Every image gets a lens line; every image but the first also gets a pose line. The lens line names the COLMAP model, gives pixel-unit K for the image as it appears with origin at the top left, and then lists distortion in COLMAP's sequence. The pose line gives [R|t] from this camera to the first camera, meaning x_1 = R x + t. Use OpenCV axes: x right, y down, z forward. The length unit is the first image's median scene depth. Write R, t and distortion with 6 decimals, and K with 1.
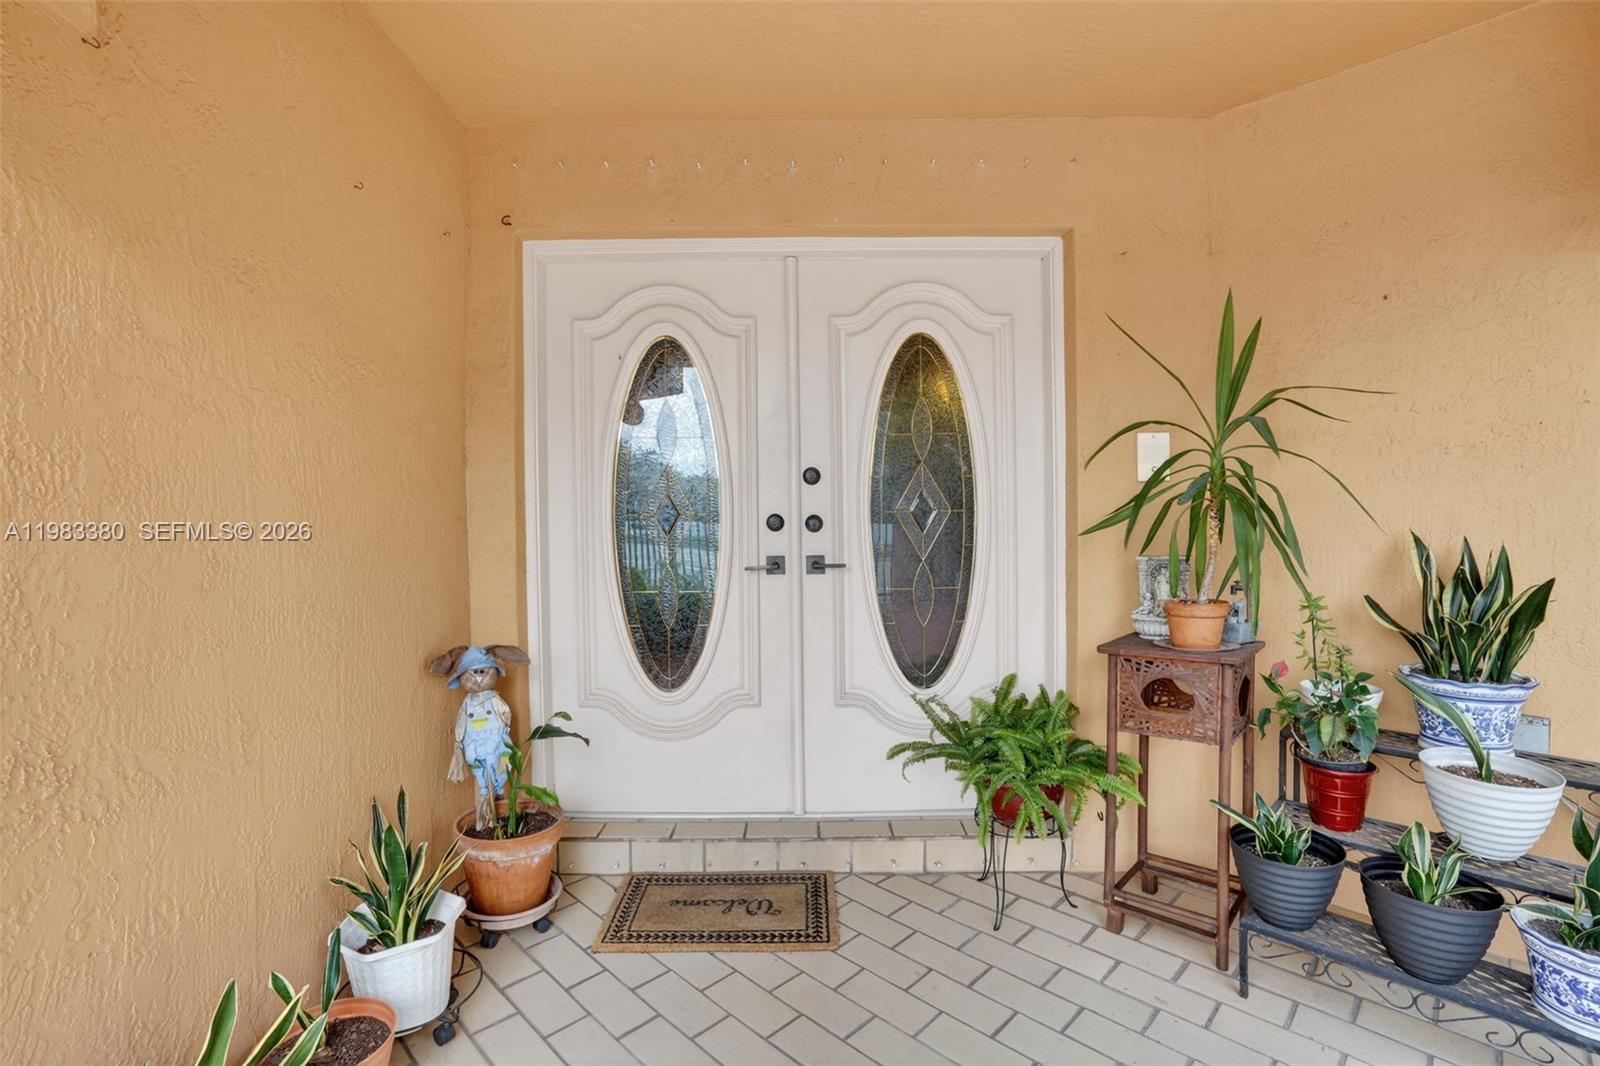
lens RADIAL K [[735.1, 0, 800.5], [0, 735.1, 533.5], [0, 0, 1]] dist [-0.036847, 0.005011]
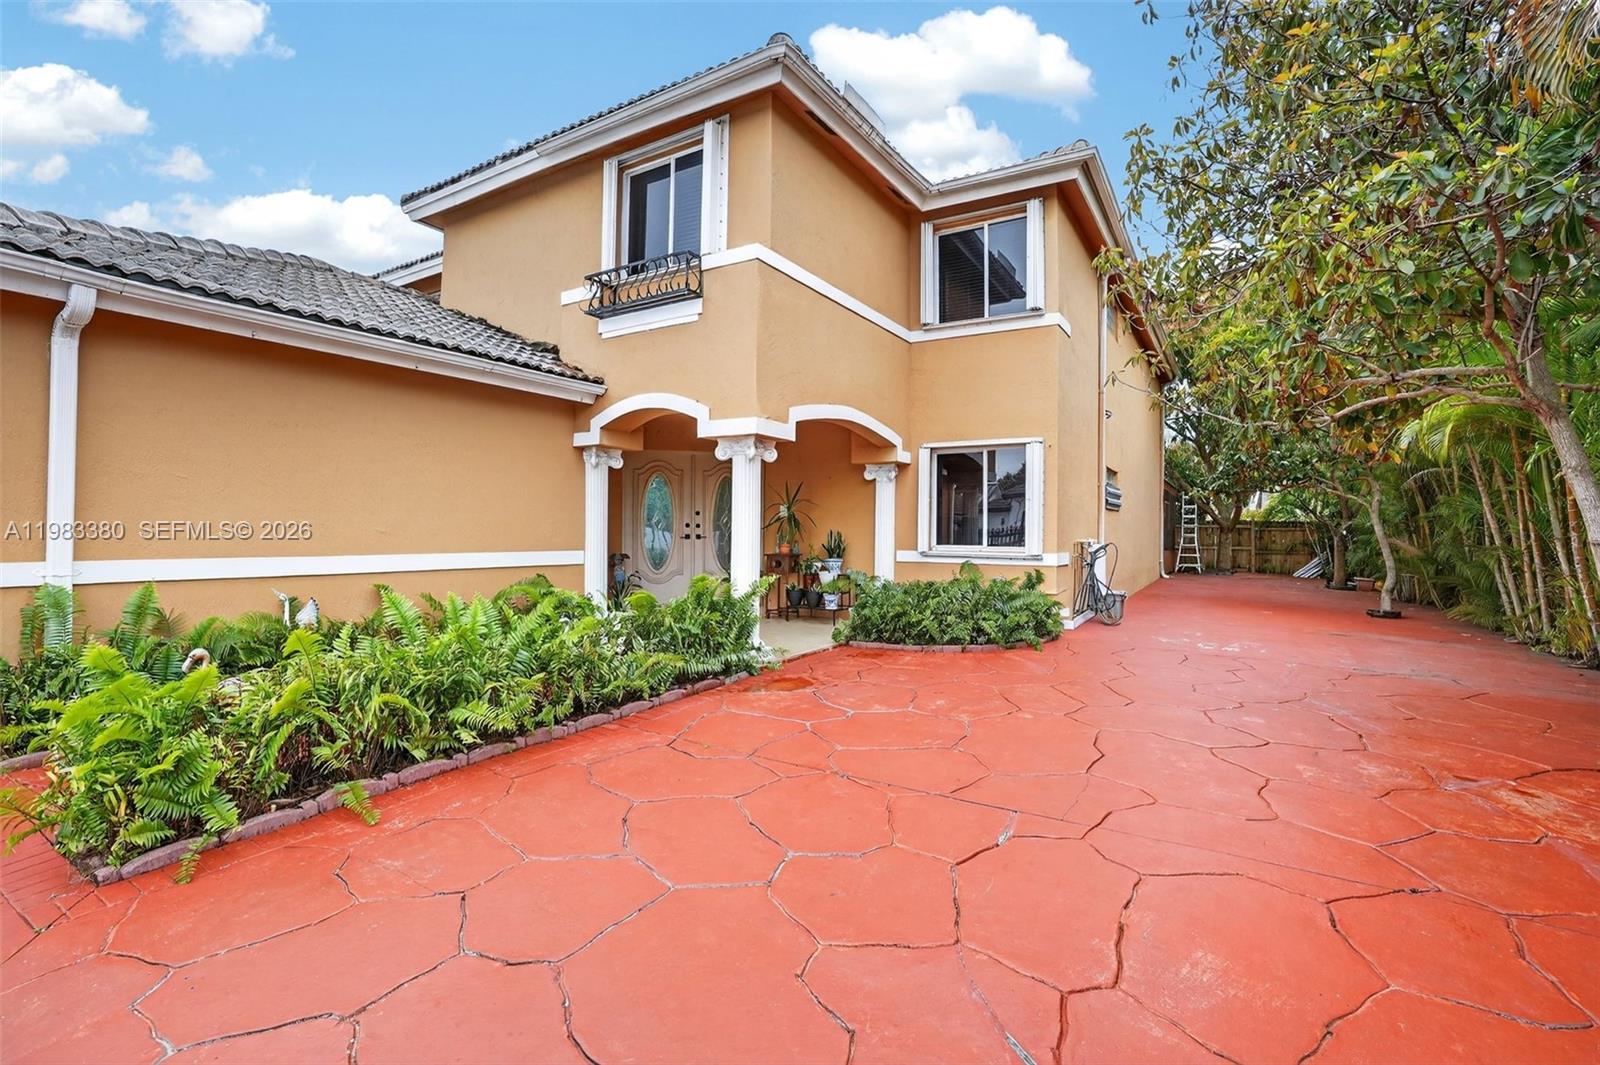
lens RADIAL K [[735.1, 0, 799.3], [0, 735.1, 532.2], [0, 0, 1]] dist [-0.036847, 0.005011]
pose [[0.969489, 0.010145, 0.244925, -0.402867], [-0.007674, 0.999910, -0.011042, 0.057798], [-0.245015, 0.008826, 0.969479, -2.806148]]
